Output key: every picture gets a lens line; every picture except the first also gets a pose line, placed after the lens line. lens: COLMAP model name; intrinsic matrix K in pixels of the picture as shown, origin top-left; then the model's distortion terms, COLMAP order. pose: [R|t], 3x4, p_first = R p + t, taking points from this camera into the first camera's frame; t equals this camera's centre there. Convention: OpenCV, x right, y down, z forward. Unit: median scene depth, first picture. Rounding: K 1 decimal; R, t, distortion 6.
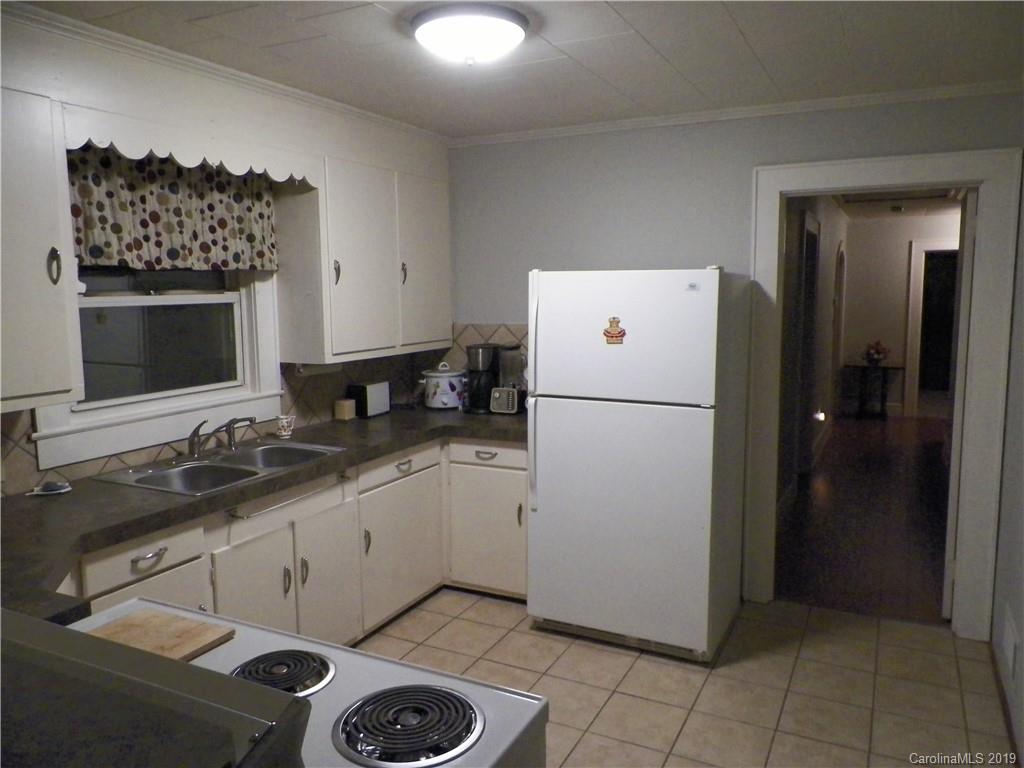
lens RADIAL K [[762.0, 0, 512.0], [0, 762.0, 384.0], [0, 0, 1]] dist [0.006805, -0.003338]
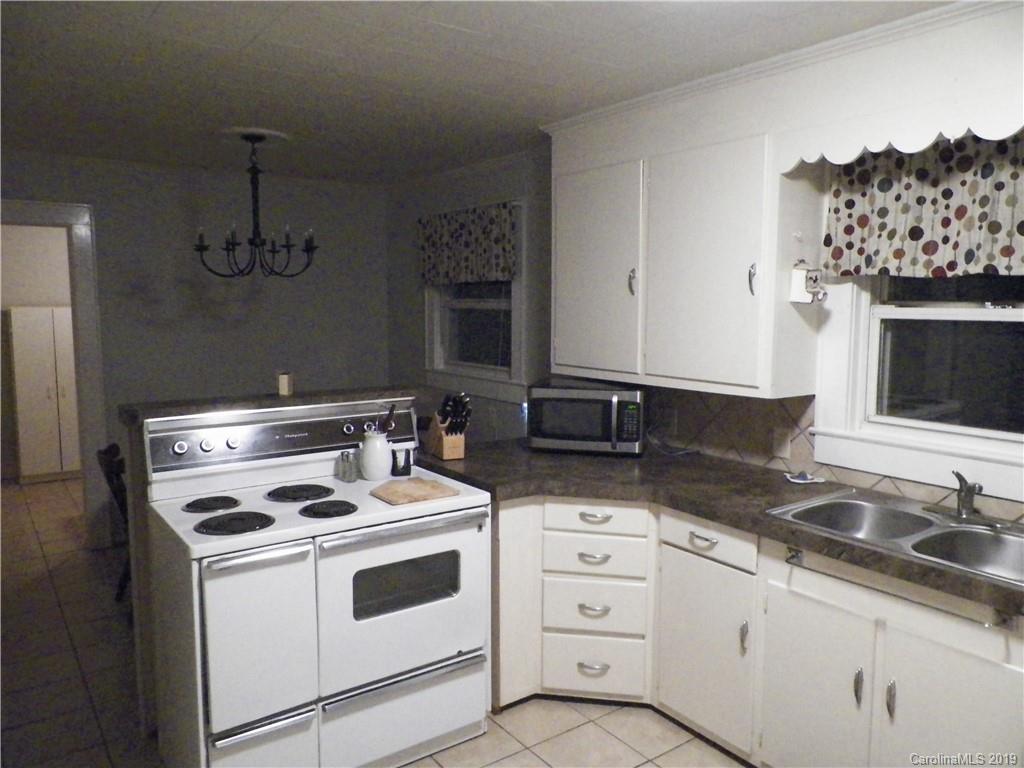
lens RADIAL K [[762.0, 0, 512.0], [0, 762.0, 384.0], [0, 0, 1]] dist [0.006805, -0.003338]
pose [[-0.465123, 0.104761, -0.879026, 0.454827], [-0.114187, 0.977578, 0.176927, -0.118781], [0.877851, 0.182666, -0.442731, 0.897234]]
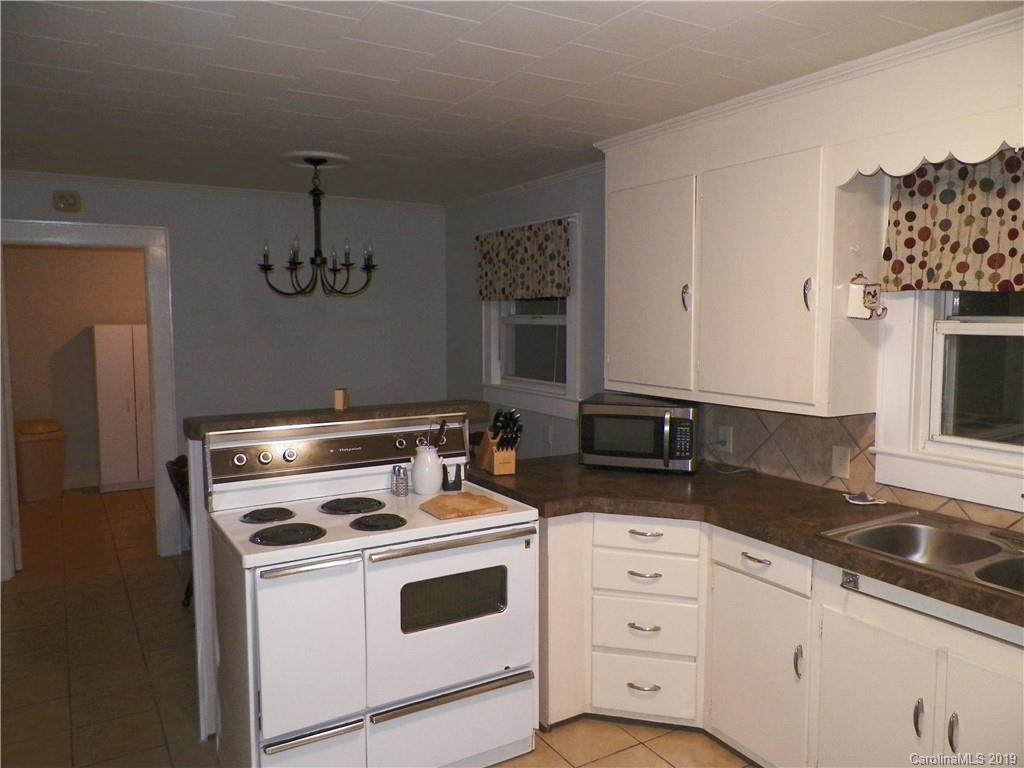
lens RADIAL K [[762.0, 0, 512.0], [0, 762.0, 384.0], [0, 0, 1]] dist [0.006805, -0.003338]
pose [[-0.537858, 0.085773, -0.838660, 0.449423], [-0.103780, 0.980507, 0.166837, -0.122788], [0.836623, 0.176771, -0.518473, 0.913776]]
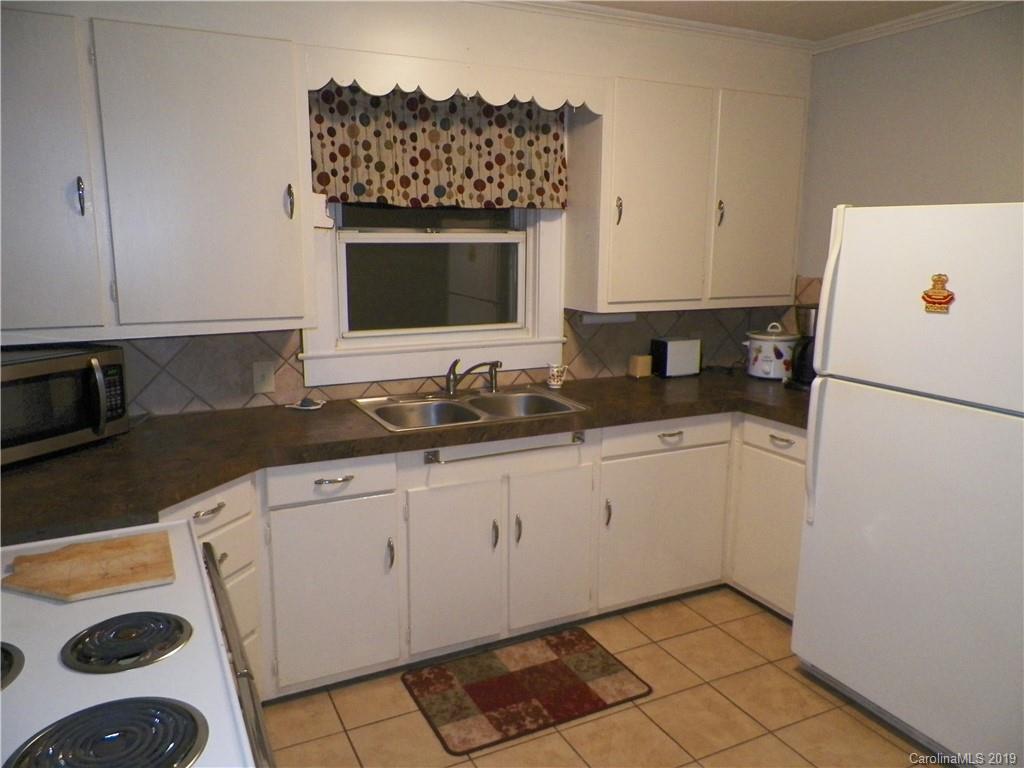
lens RADIAL K [[762.0, 0, 512.0], [0, 762.0, 384.0], [0, 0, 1]] dist [0.006805, -0.003338]
pose [[0.803302, 0.127254, -0.581818, 0.233902], [-0.089778, 0.991617, 0.092930, -0.019180], [0.588766, -0.022416, 0.807993, 0.222587]]
